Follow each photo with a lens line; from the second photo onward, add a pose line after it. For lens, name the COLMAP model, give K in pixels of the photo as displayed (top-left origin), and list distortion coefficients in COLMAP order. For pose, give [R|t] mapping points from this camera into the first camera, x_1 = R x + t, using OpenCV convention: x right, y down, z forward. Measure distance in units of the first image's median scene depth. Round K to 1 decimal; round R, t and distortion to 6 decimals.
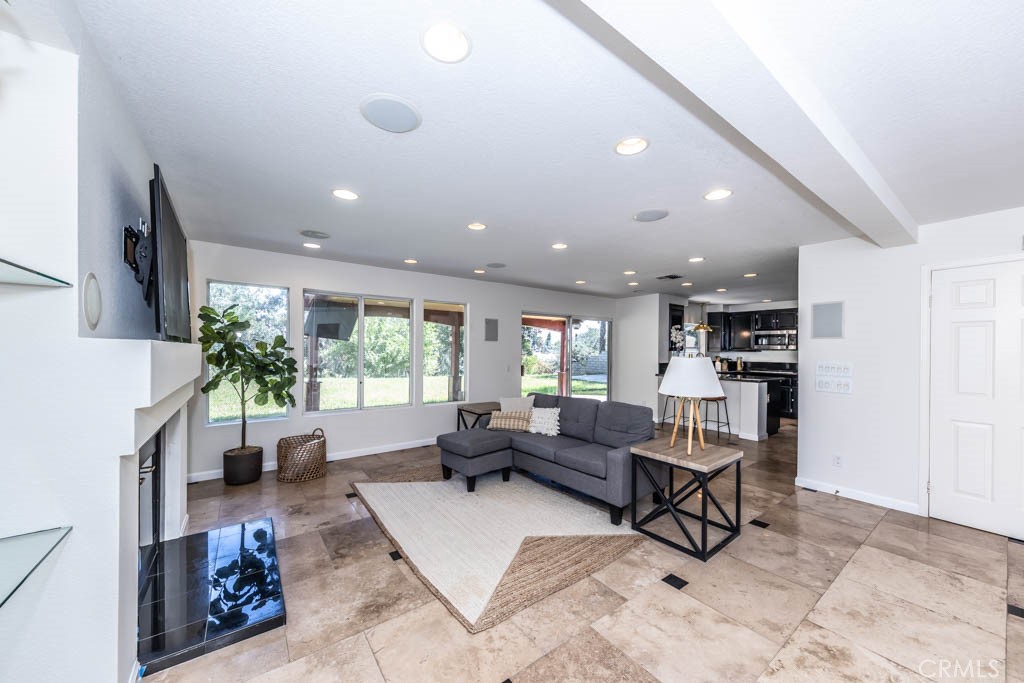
lens RADIAL K [[367.8, 0, 513.0], [0, 367.8, 350.5], [0, 0, 1]] dist [0.001551, 0.000188]
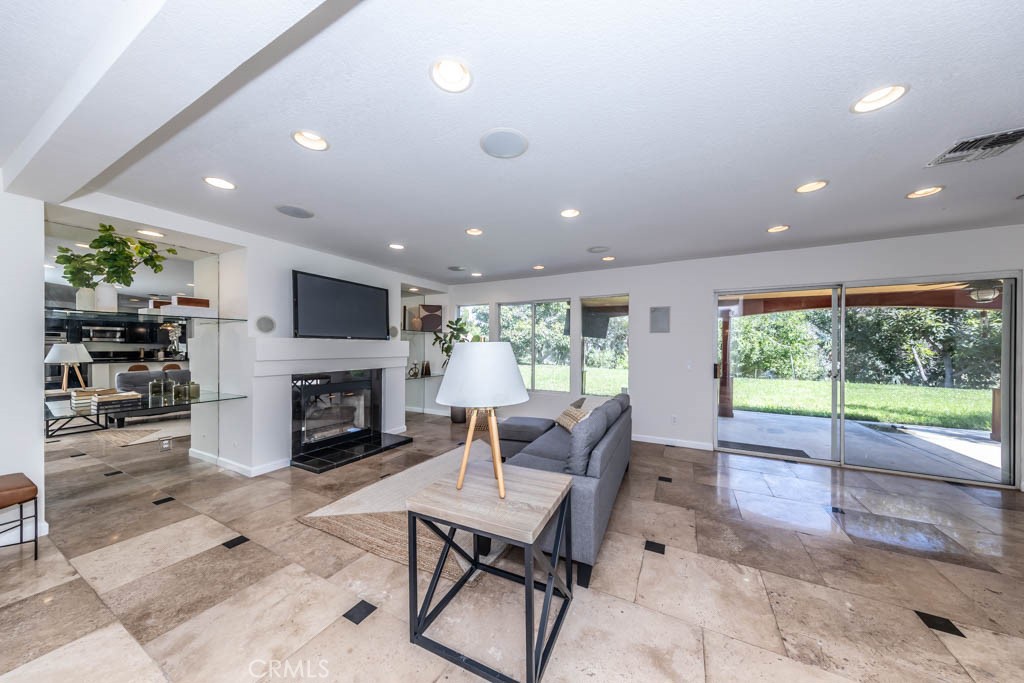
lens RADIAL K [[325.9, 0, 515.6], [0, 325.9, 347.6], [0, 0, 1]] dist [0.007371, 0.000014]
pose [[0.440828, -0.004562, -0.897580, 0.731124], [-0.002189, 0.999979, -0.006157, 0.020971], [0.897589, 0.004679, 0.440809, 0.571684]]
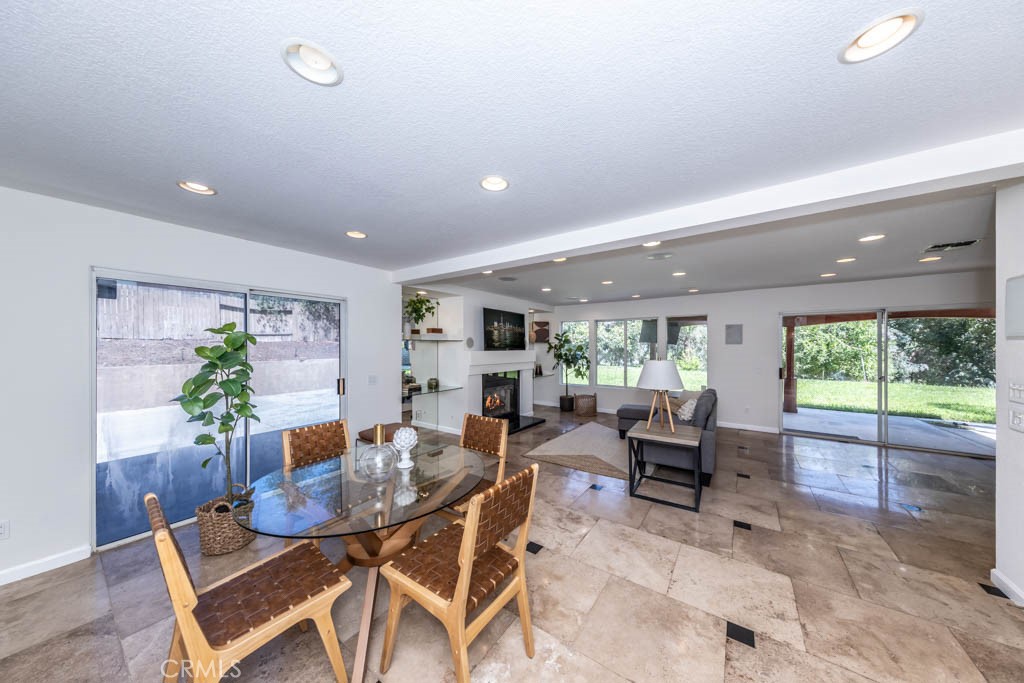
lens RADIAL K [[321.9, 0, 515.6], [0, 321.9, 346.4], [0, 0, 1]] dist [0.006897, -0.000024]
pose [[0.316931, -0.009640, -0.948400, 1.031985], [0.001694, 0.999953, -0.009598, -0.016858], [0.948447, 0.001435, 0.316932, 0.086549]]
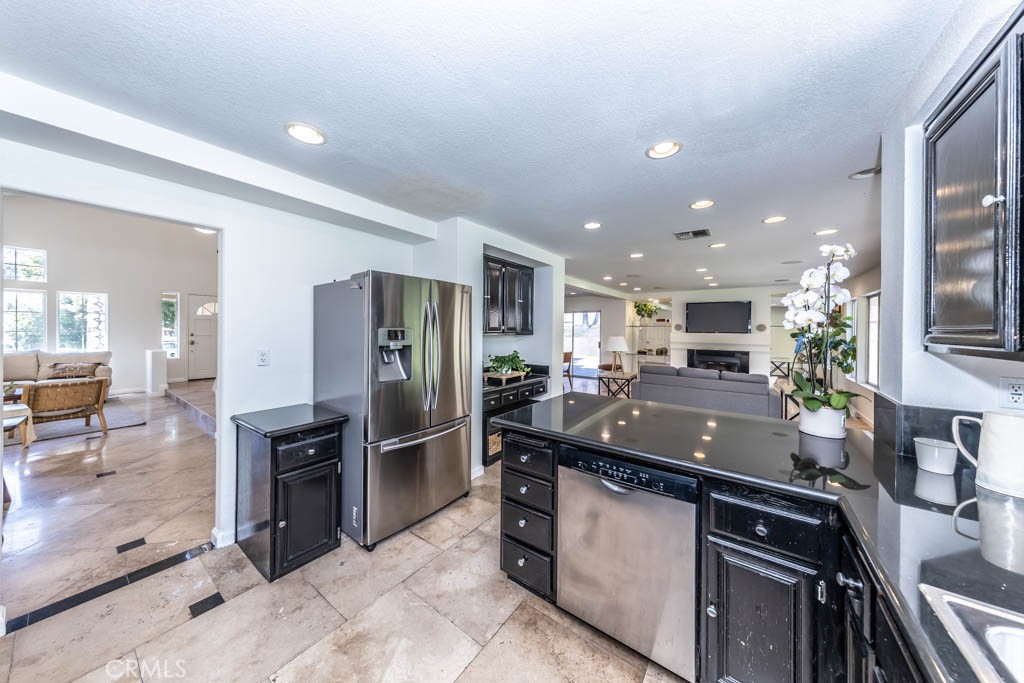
lens RADIAL K [[324.4, 0, 515.8], [0, 324.4, 330.0], [0, 0, 1]] dist [0.000409, 0.000007]
pose [[-0.951971, -0.016606, -0.305739, 1.323365], [-0.018019, 0.999836, 0.001800, -0.013007], [0.305659, 0.007223, -0.952114, 2.098748]]
